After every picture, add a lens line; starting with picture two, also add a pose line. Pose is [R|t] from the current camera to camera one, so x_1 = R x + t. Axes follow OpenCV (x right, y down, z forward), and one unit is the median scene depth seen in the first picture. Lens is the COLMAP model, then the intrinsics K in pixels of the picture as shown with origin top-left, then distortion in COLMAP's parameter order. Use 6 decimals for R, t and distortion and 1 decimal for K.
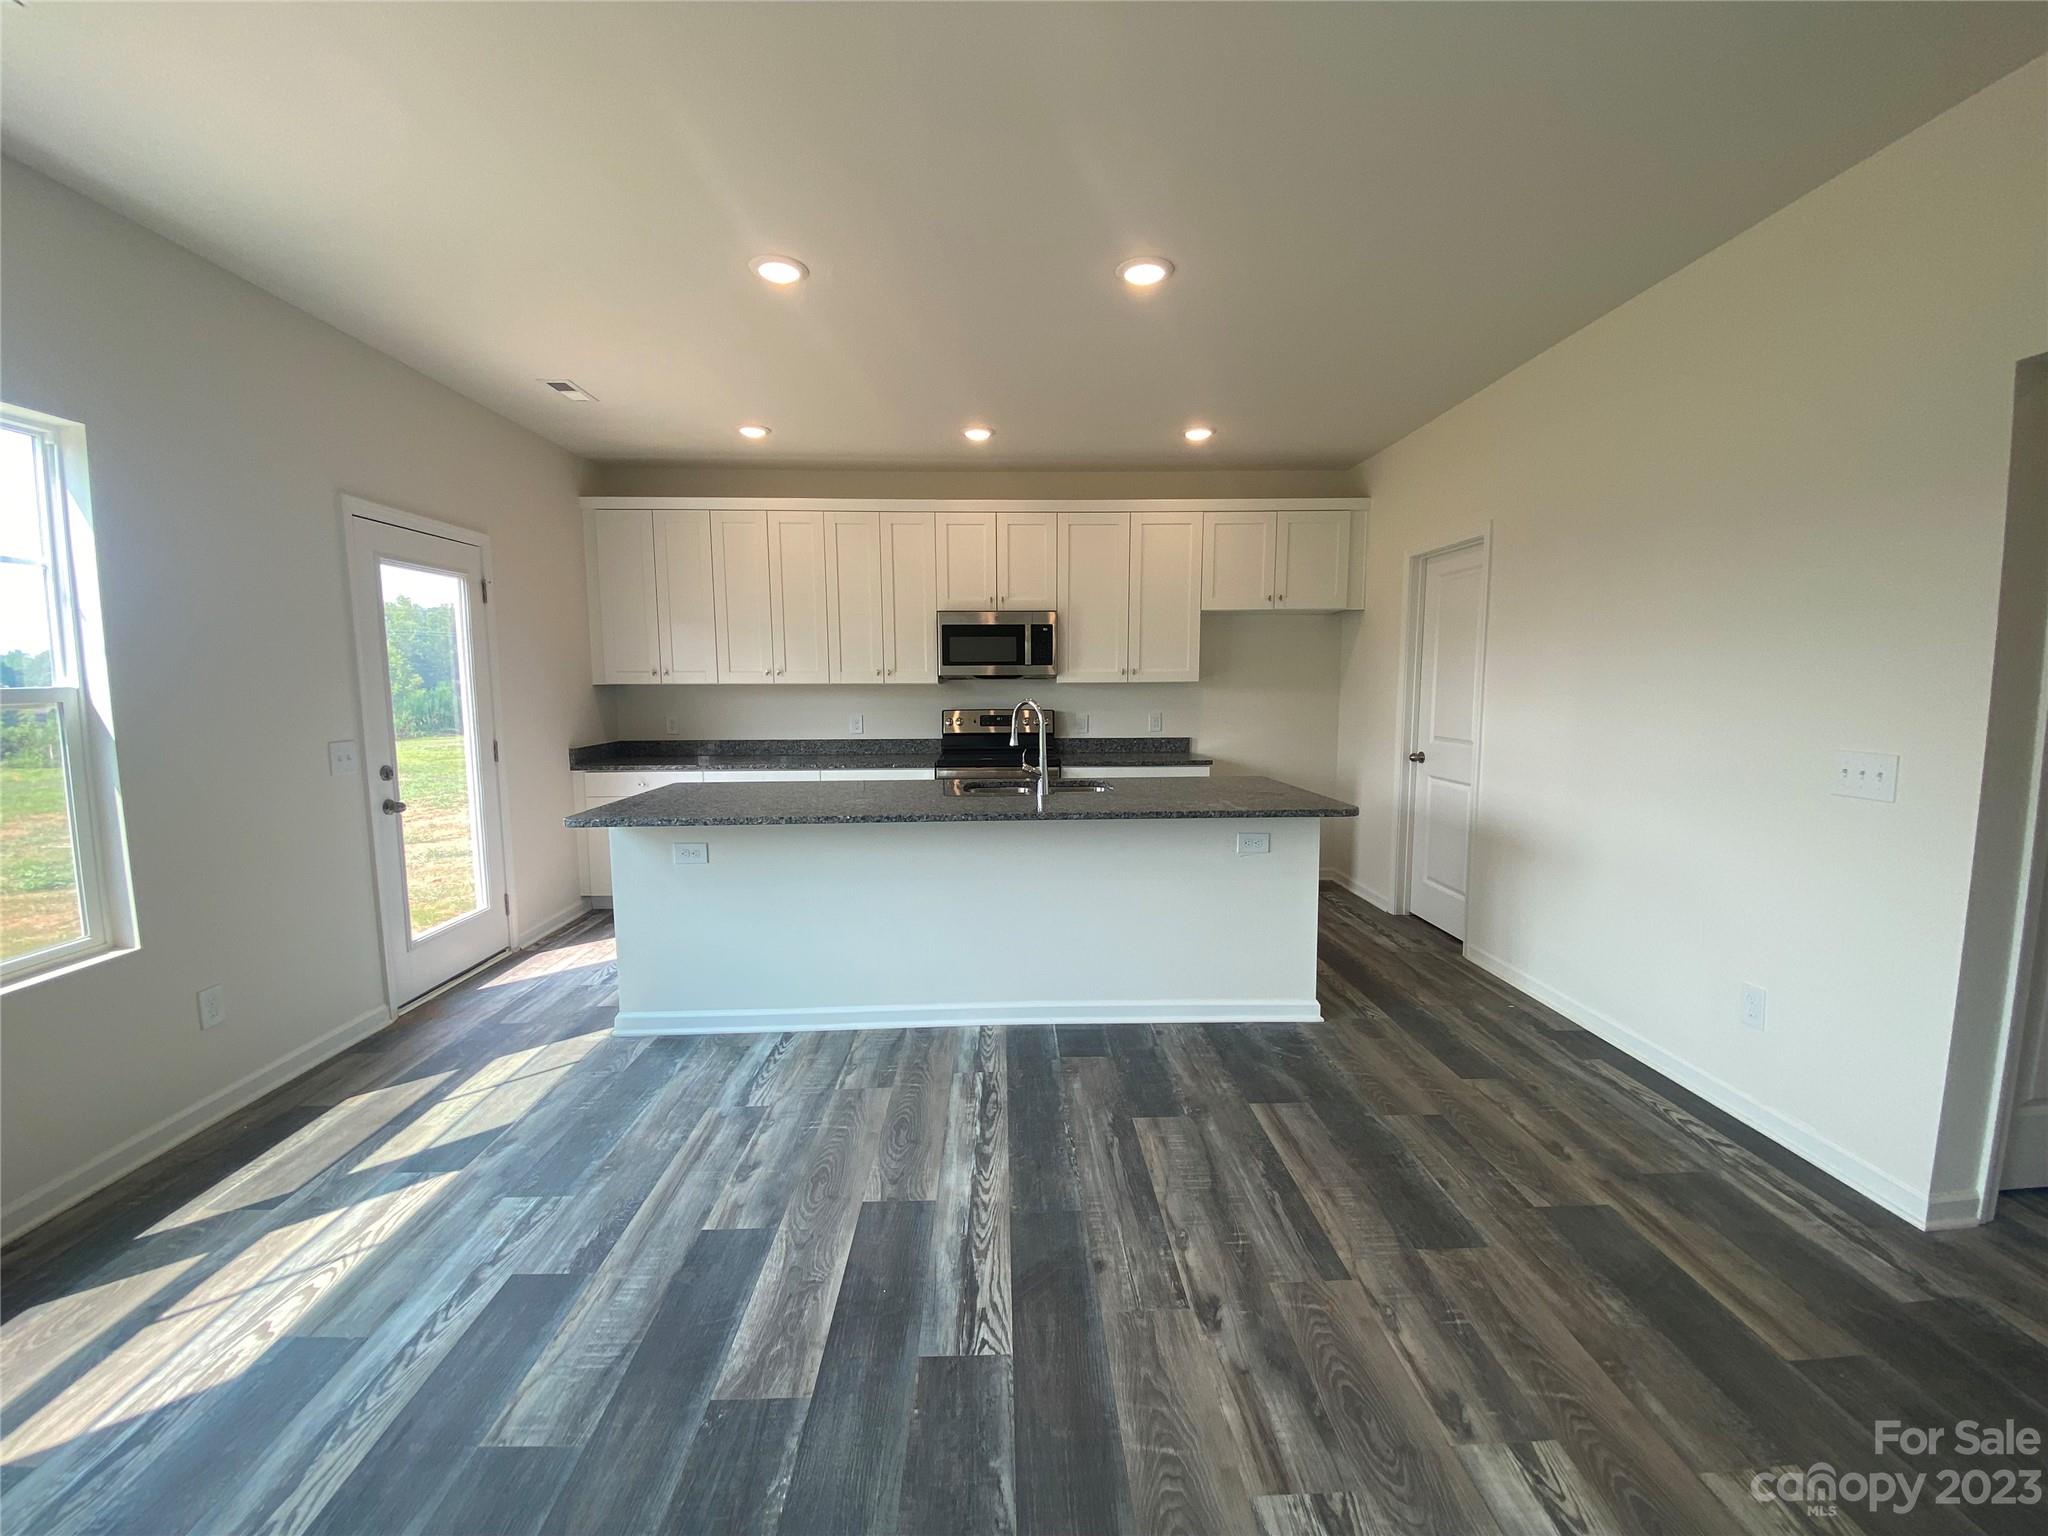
lens RADIAL K [[846.4, 0, 1036.6], [0, 846.4, 766.2], [0, 0, 1]] dist [-0.003131, -0.001229]
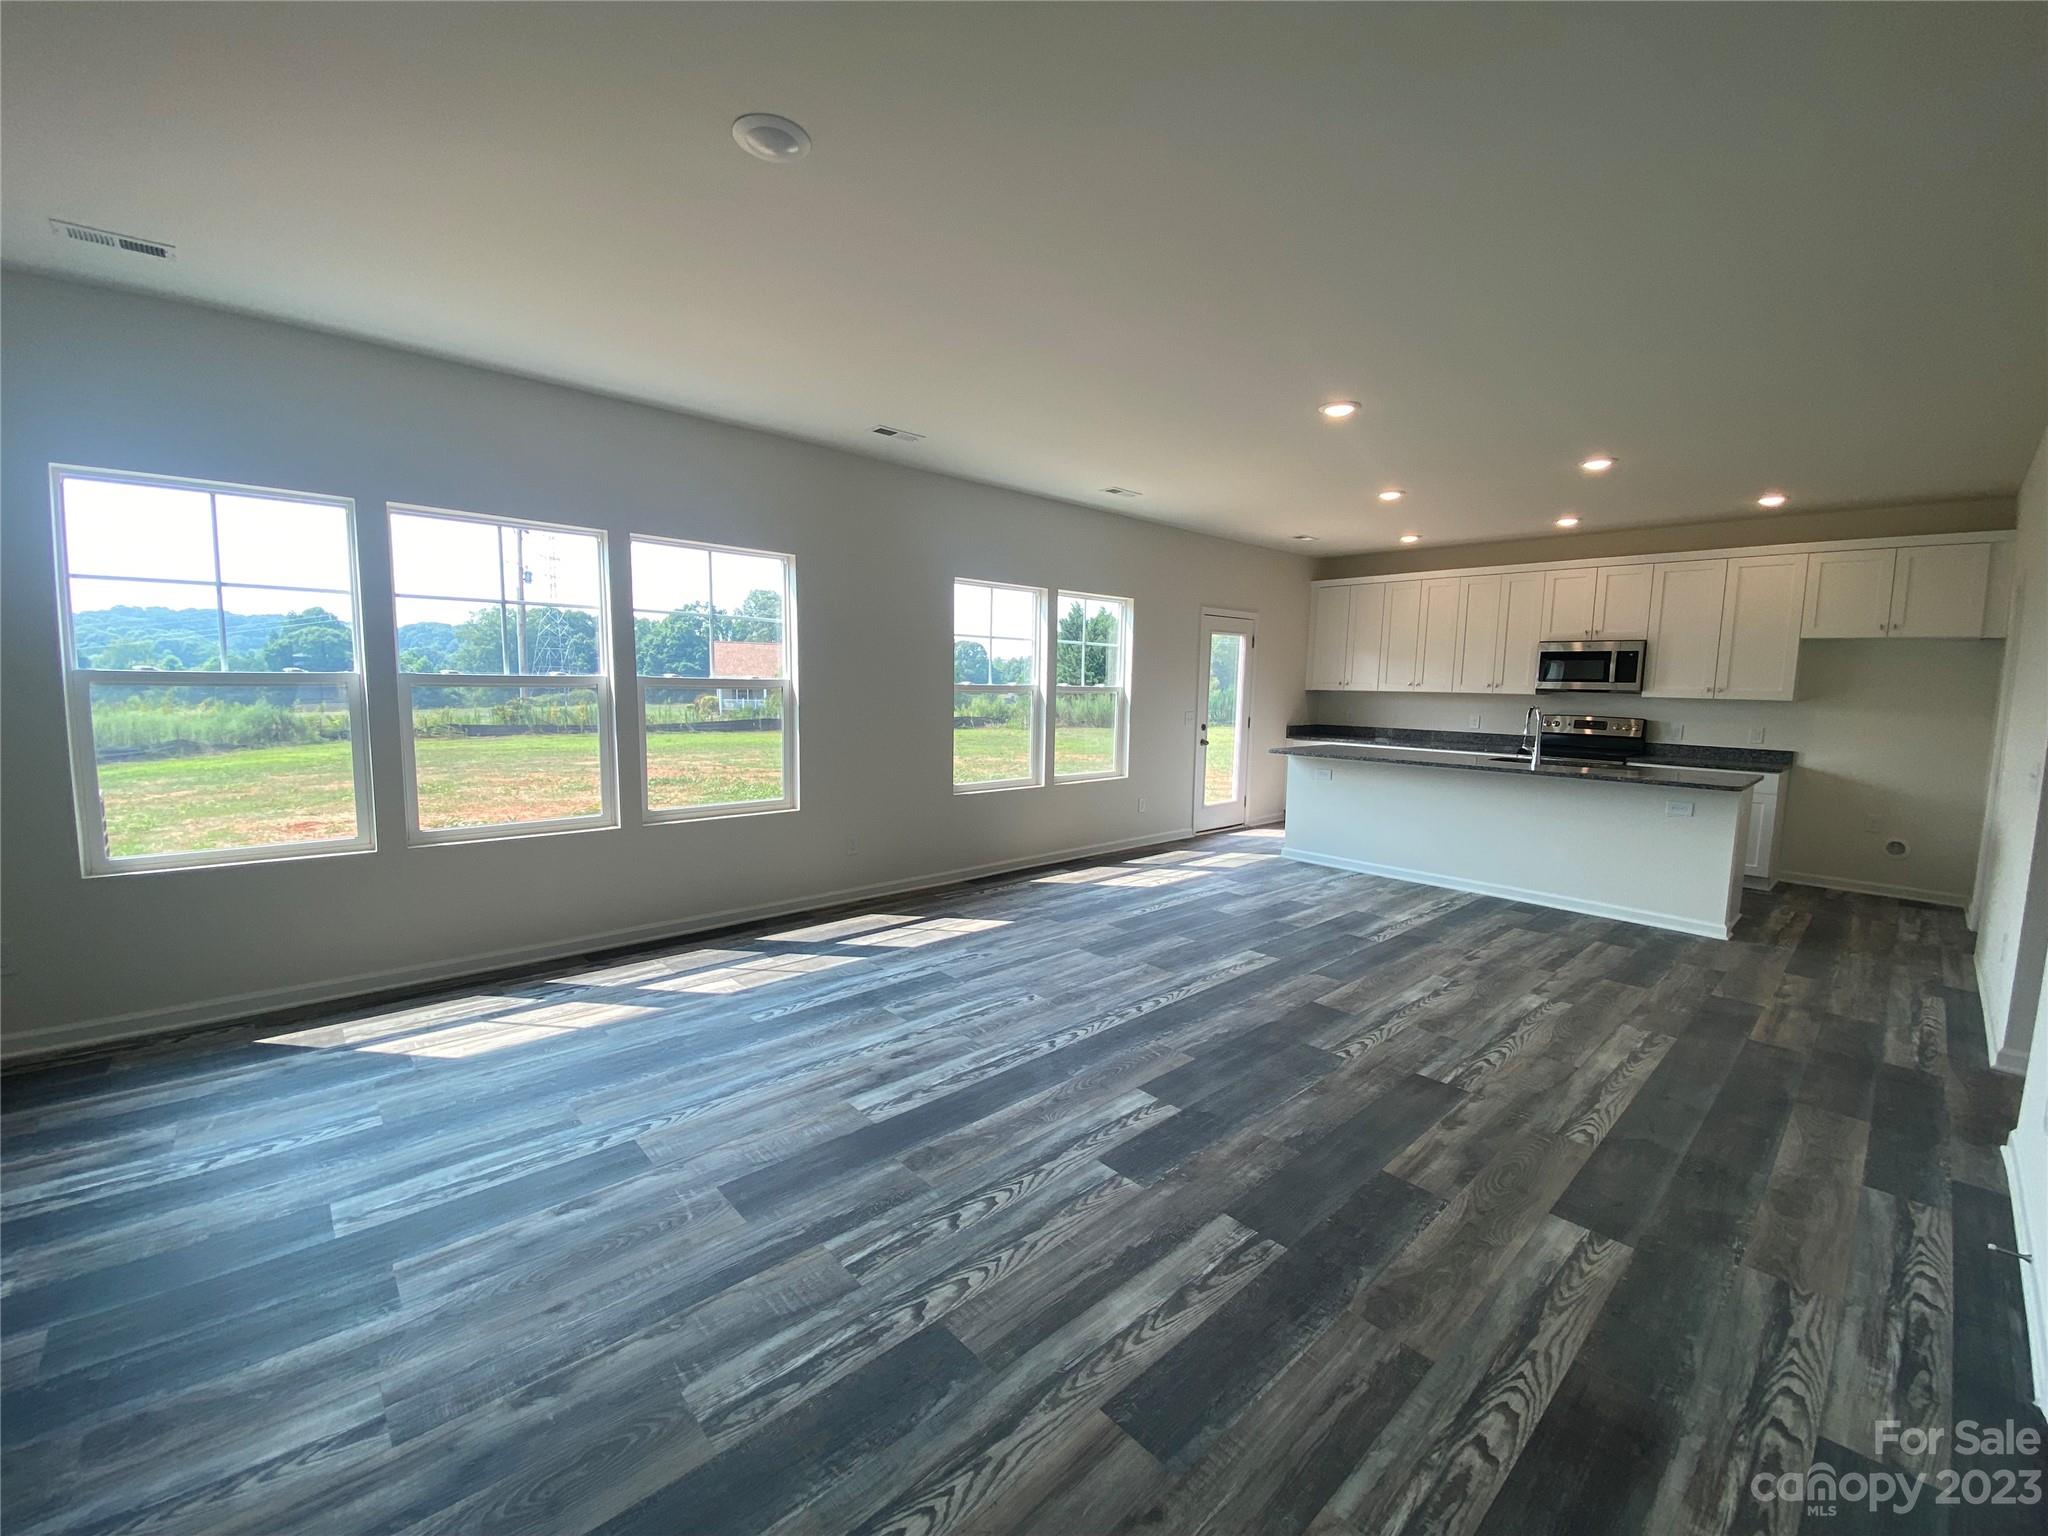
lens RADIAL K [[817.4, 0, 984.9], [0, 817.4, 784.1], [0, 0, 1]] dist [-0.018576, -0.000066]
pose [[0.620719, 0.115498, -0.775479, 0.442234], [-0.099501, 0.992697, 0.068206, 0.056248], [0.777694, 0.034824, 0.627678, -0.630513]]
